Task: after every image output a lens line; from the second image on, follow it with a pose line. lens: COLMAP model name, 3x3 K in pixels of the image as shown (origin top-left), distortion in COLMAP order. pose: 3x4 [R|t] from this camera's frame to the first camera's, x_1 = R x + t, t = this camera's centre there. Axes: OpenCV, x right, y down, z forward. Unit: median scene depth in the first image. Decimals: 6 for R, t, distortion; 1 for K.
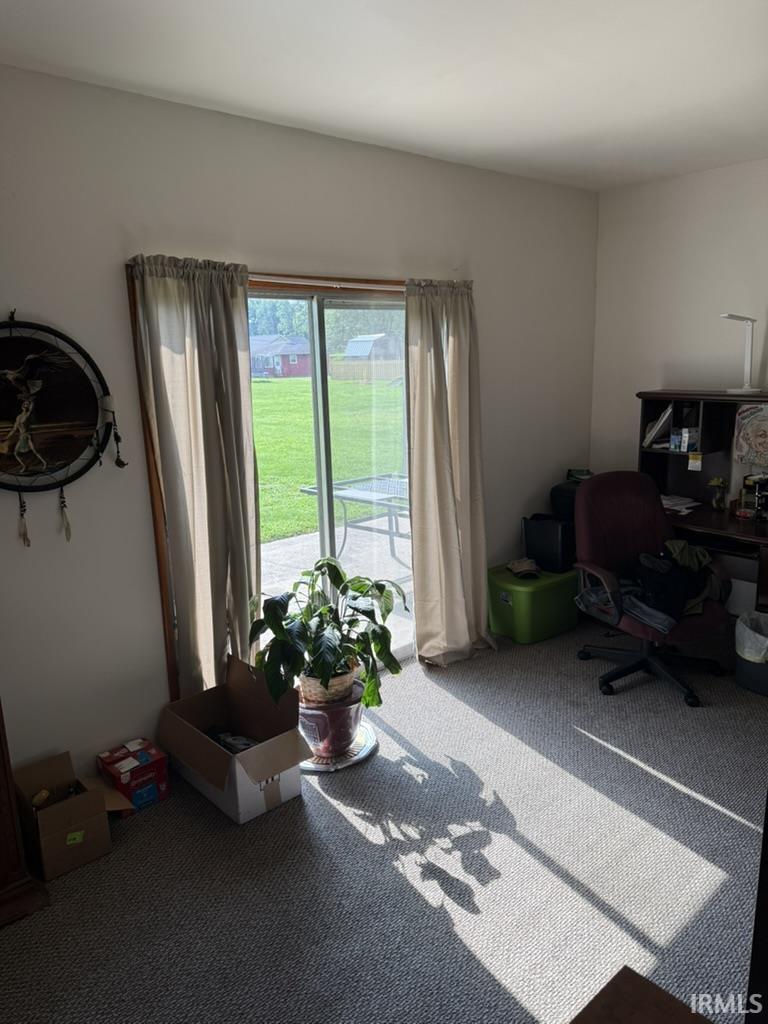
lens RADIAL K [[712.0, 0, 384.1], [0, 712.0, 513.5], [0, 0, 1]] dist [0.043381, -0.008879]
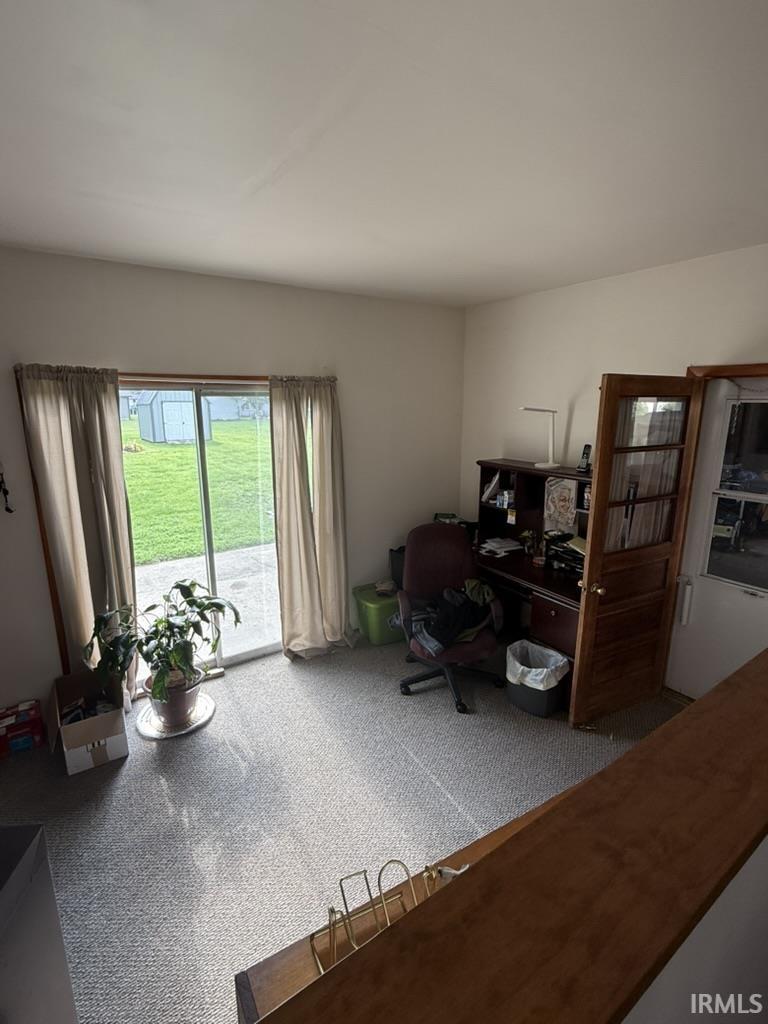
lens RADIAL K [[497.6, 0, 383.4], [0, 497.6, 512.0], [0, 0, 1]] dist [0.004010, -0.001202]
pose [[0.990876, 0.056562, -0.122334, 0.342896], [-0.056405, 0.998397, 0.004744, -0.079089], [0.122407, 0.002200, 0.992478, 0.082490]]
